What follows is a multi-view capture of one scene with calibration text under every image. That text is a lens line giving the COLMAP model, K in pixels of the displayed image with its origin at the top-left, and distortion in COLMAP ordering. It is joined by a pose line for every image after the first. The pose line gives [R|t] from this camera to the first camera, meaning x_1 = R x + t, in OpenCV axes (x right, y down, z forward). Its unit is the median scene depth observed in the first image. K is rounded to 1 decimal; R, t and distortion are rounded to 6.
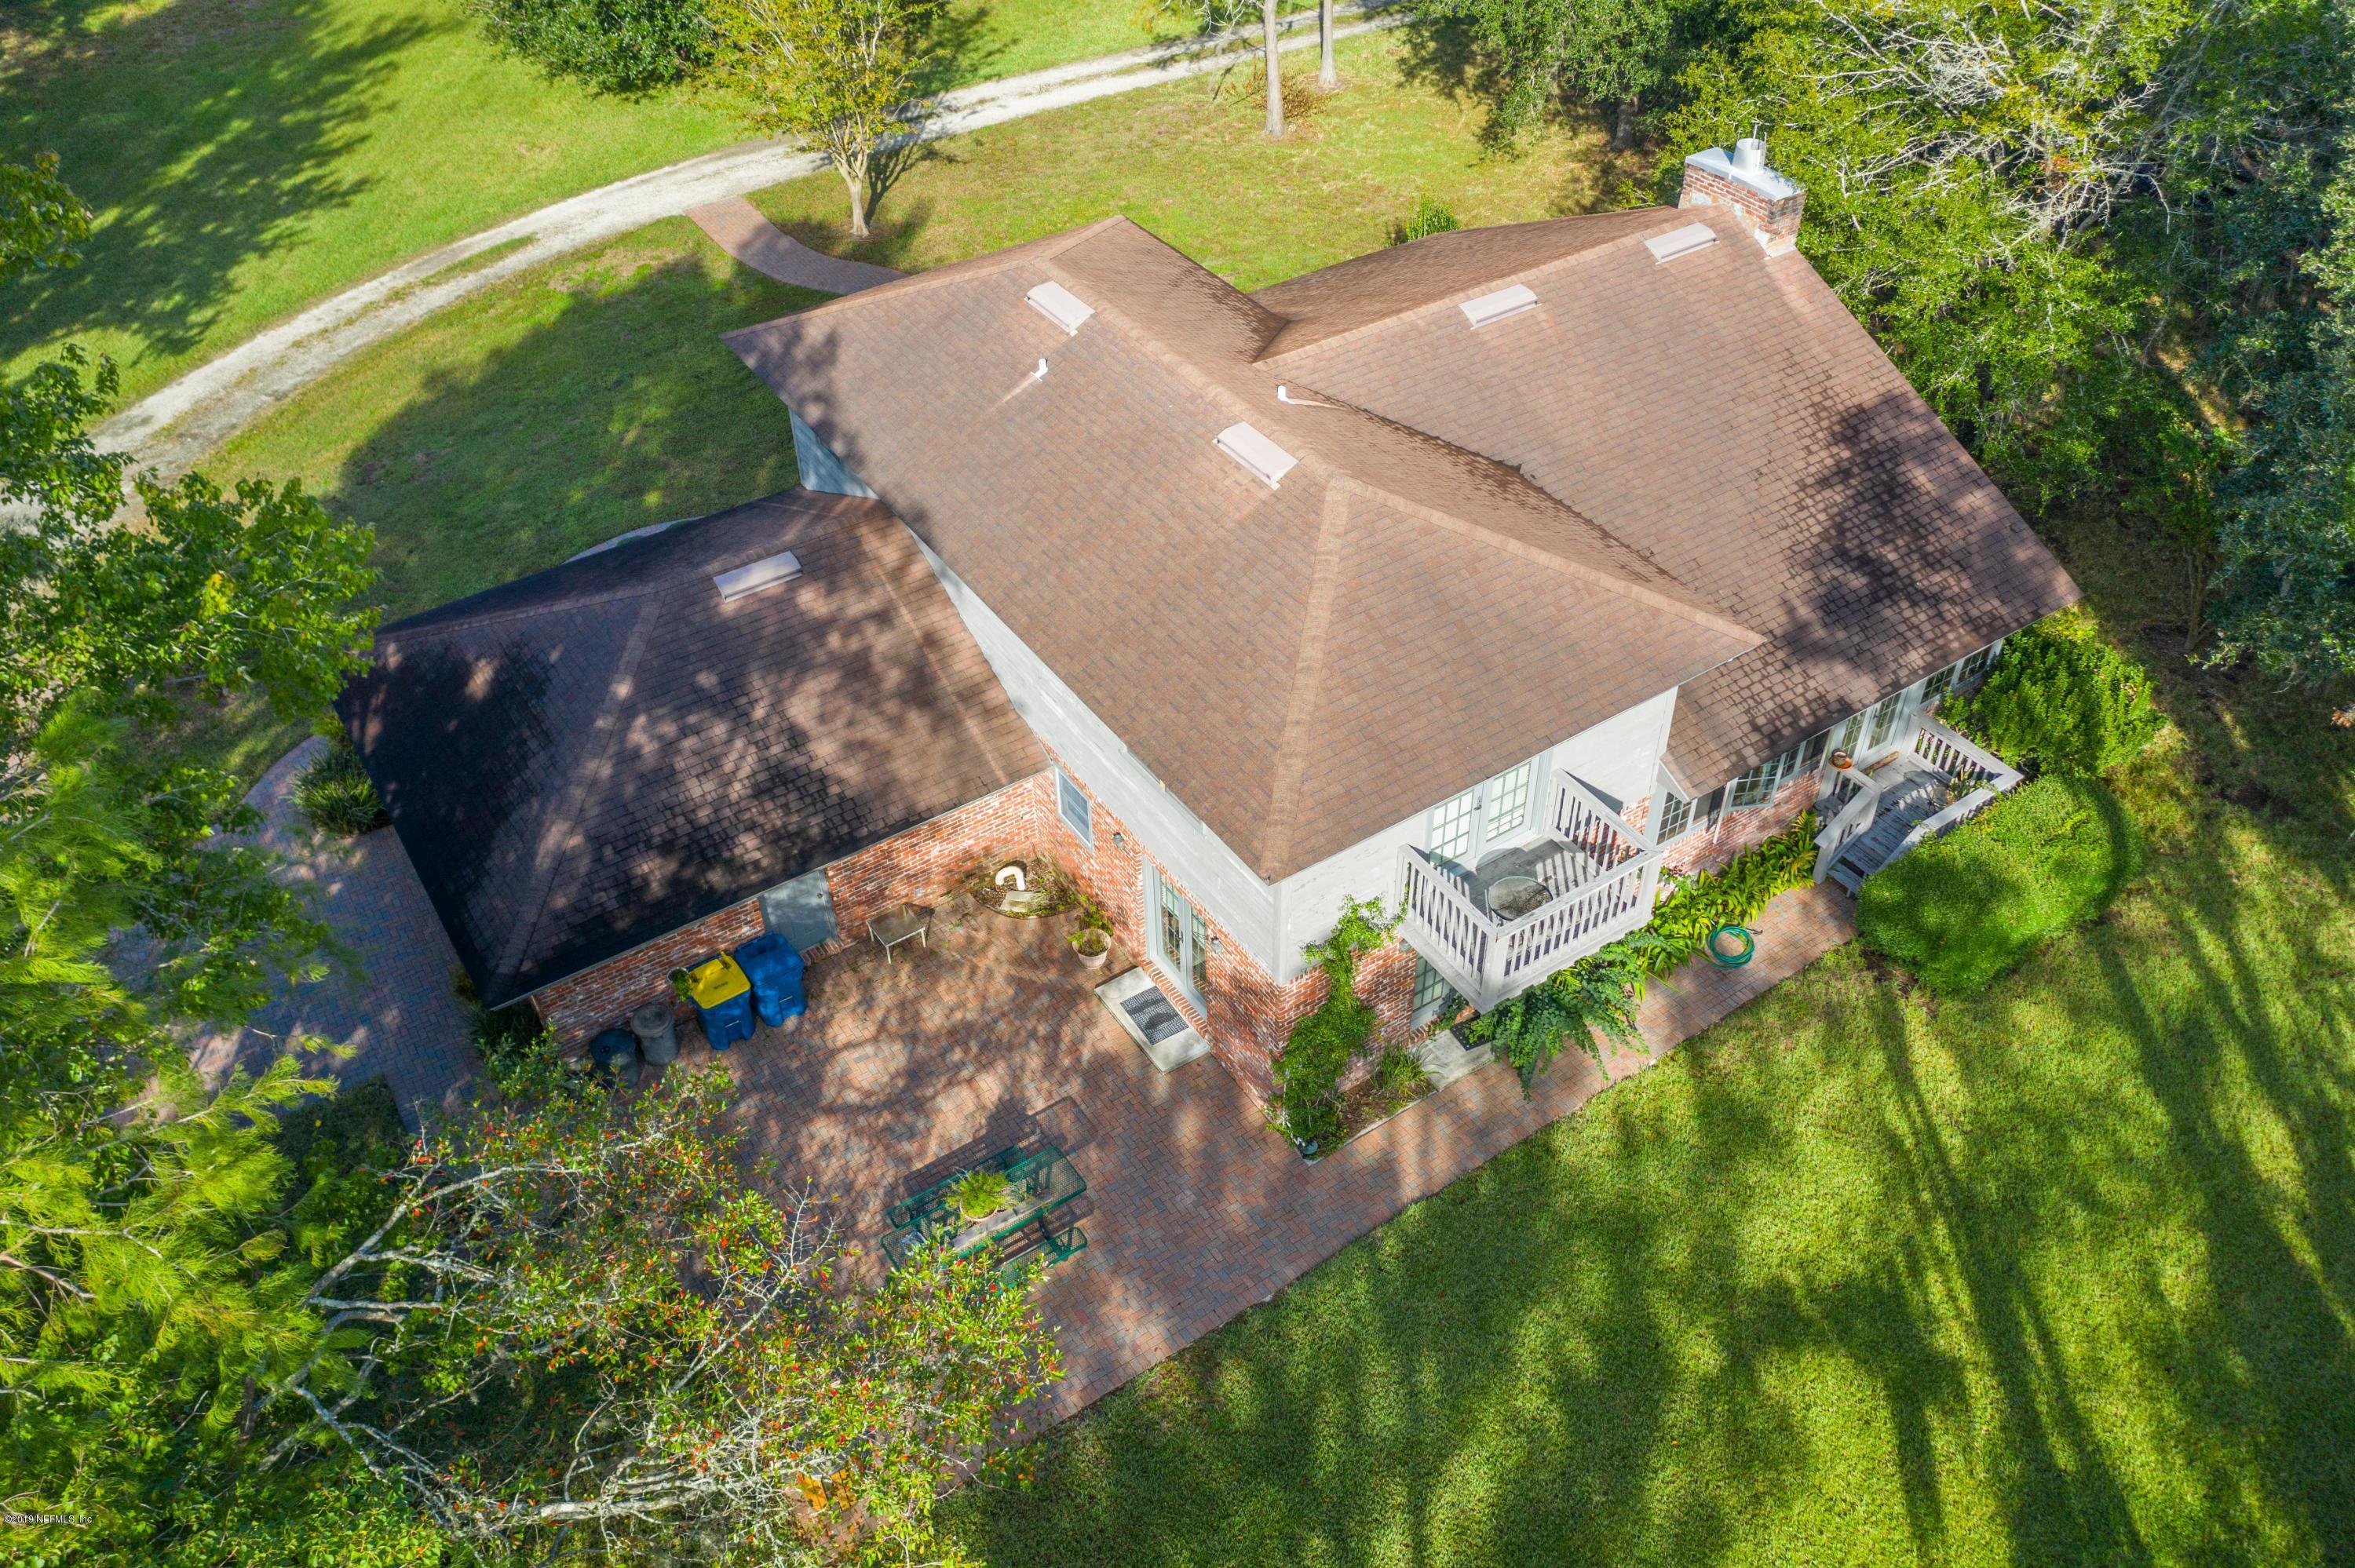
lens RADIAL K [[1852.0, 0, 1177.5], [0, 1852.0, 784.0], [0, 0, 1]] dist [-0.013797, -0.004848]
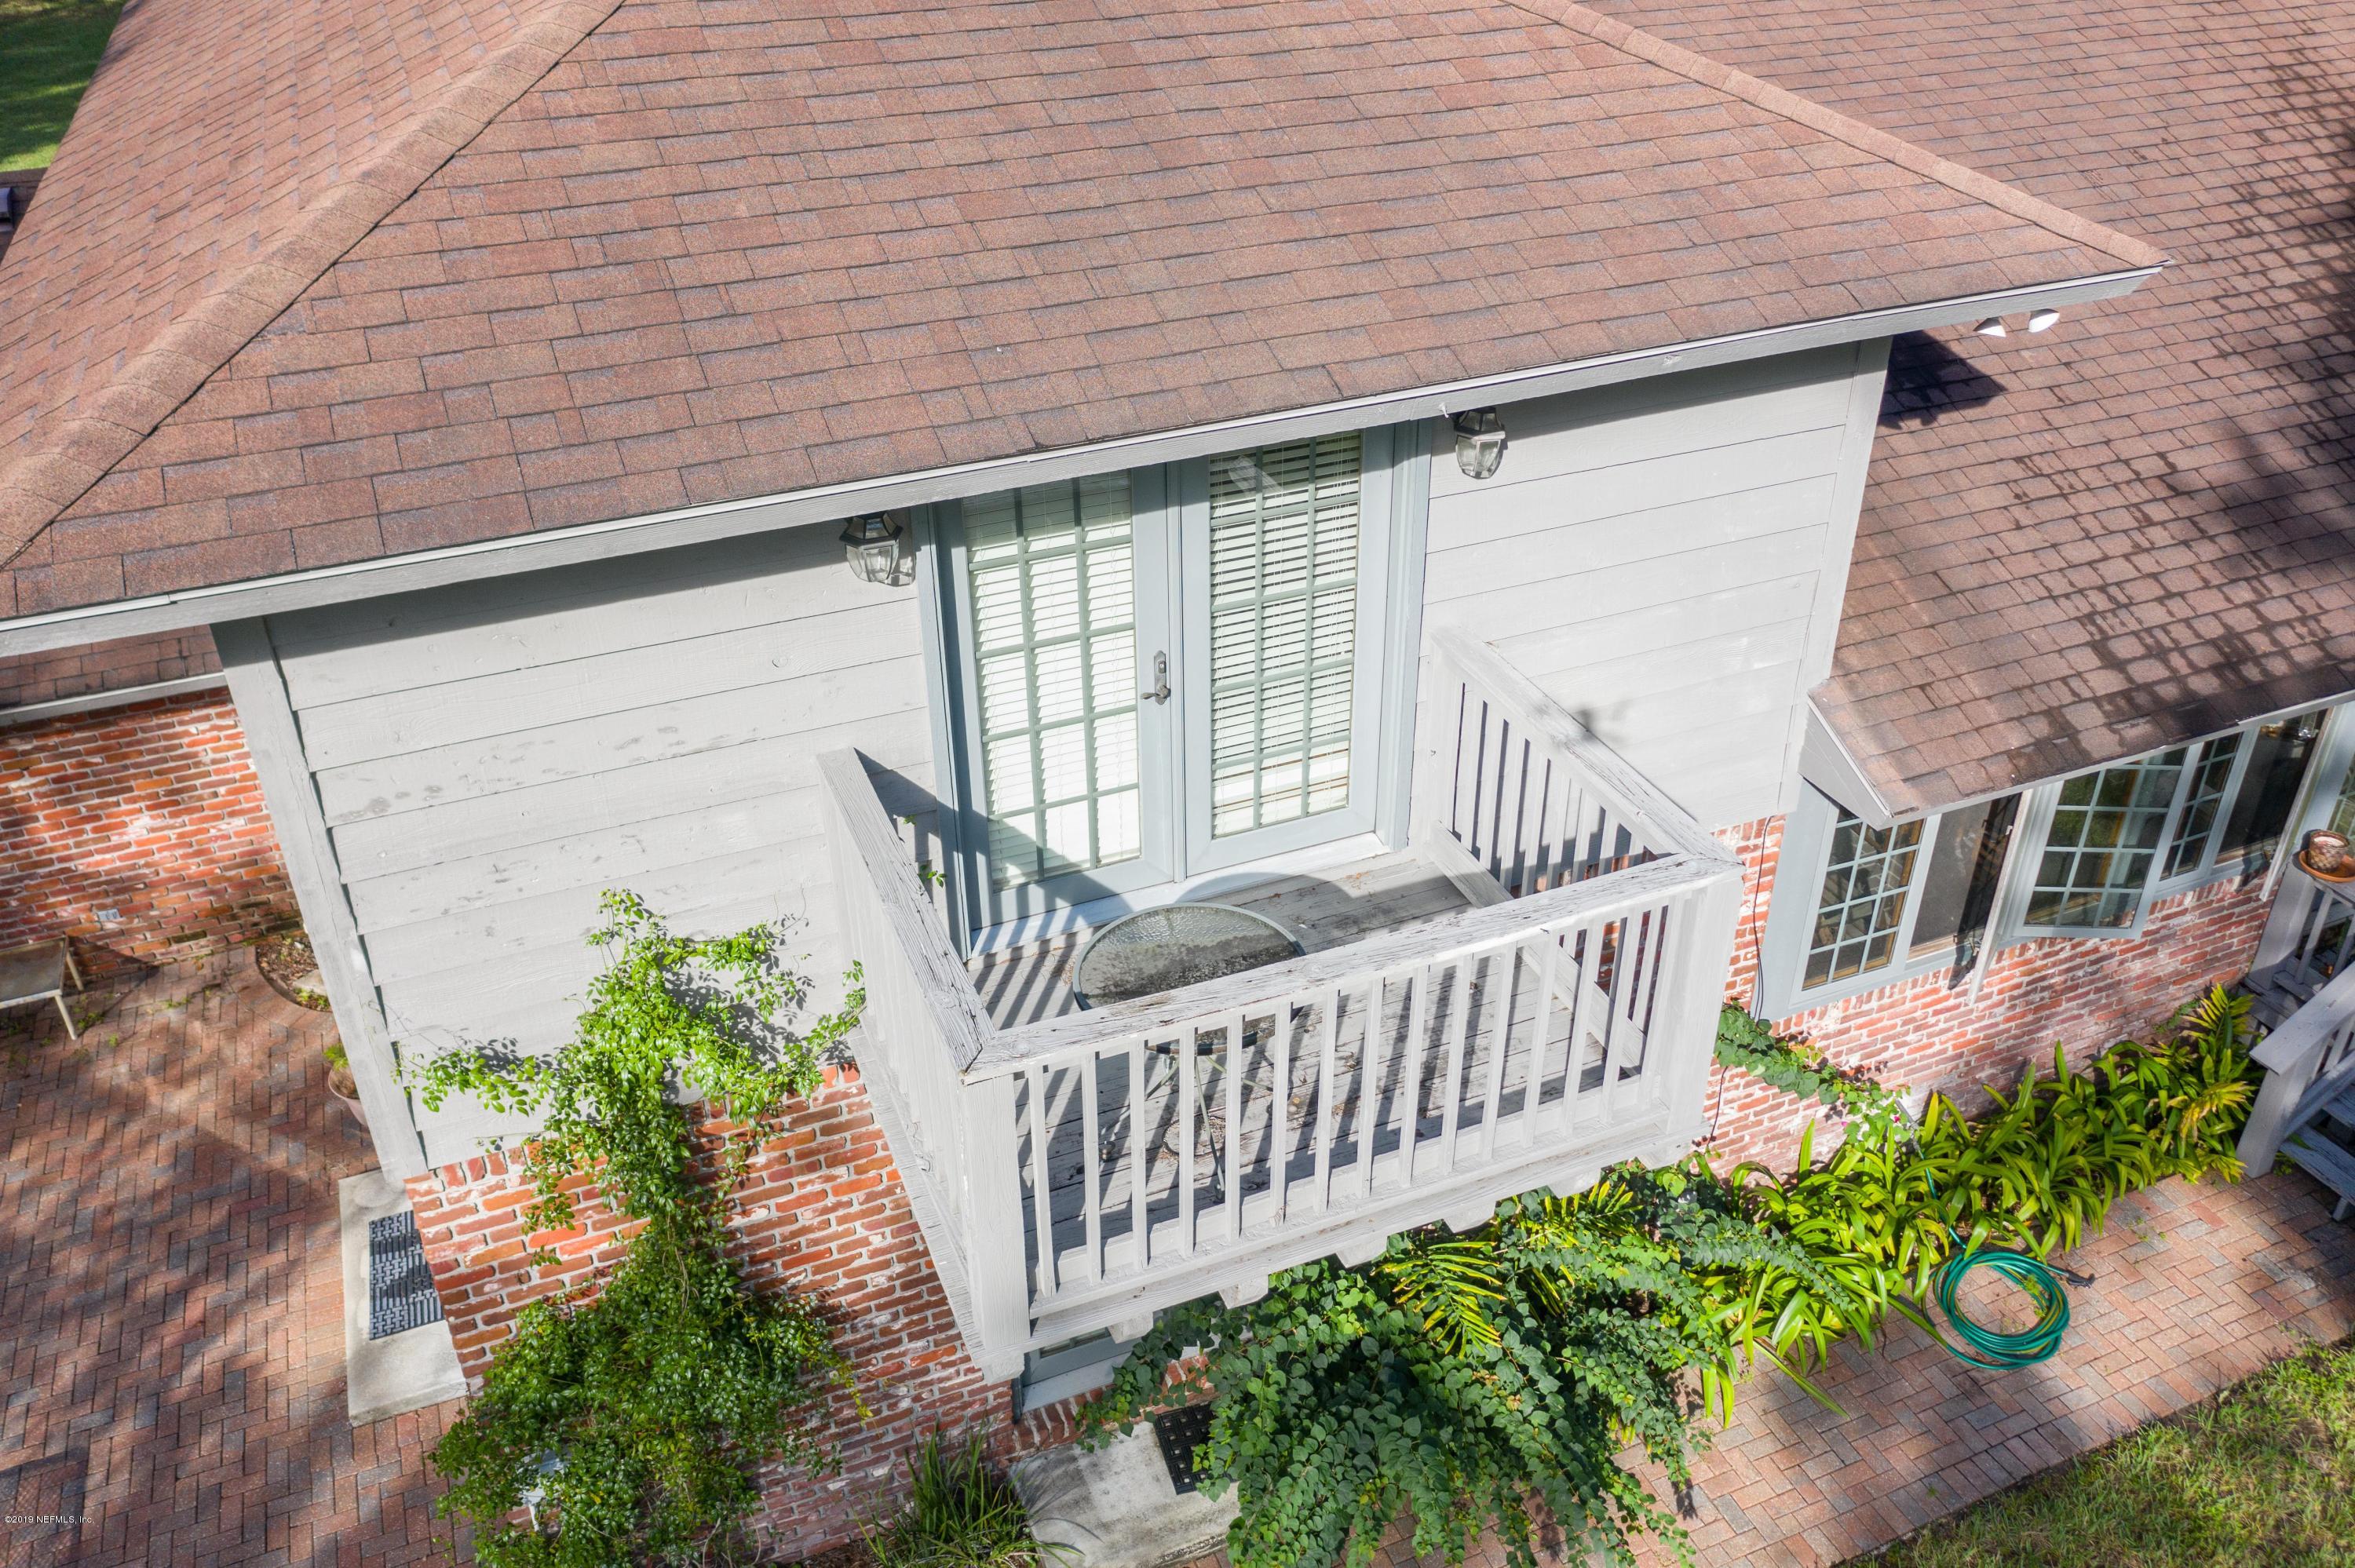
lens RADIAL K [[1852.0, 0, 1177.5], [0, 1852.0, 784.0], [0, 0, 1]] dist [-0.013797, -0.004848]
pose [[0.982615, 0.105112, -0.153036, 0.183827], [-0.129131, 0.979187, -0.156580, 0.064645], [0.133392, 0.173620, 0.975737, 0.603067]]
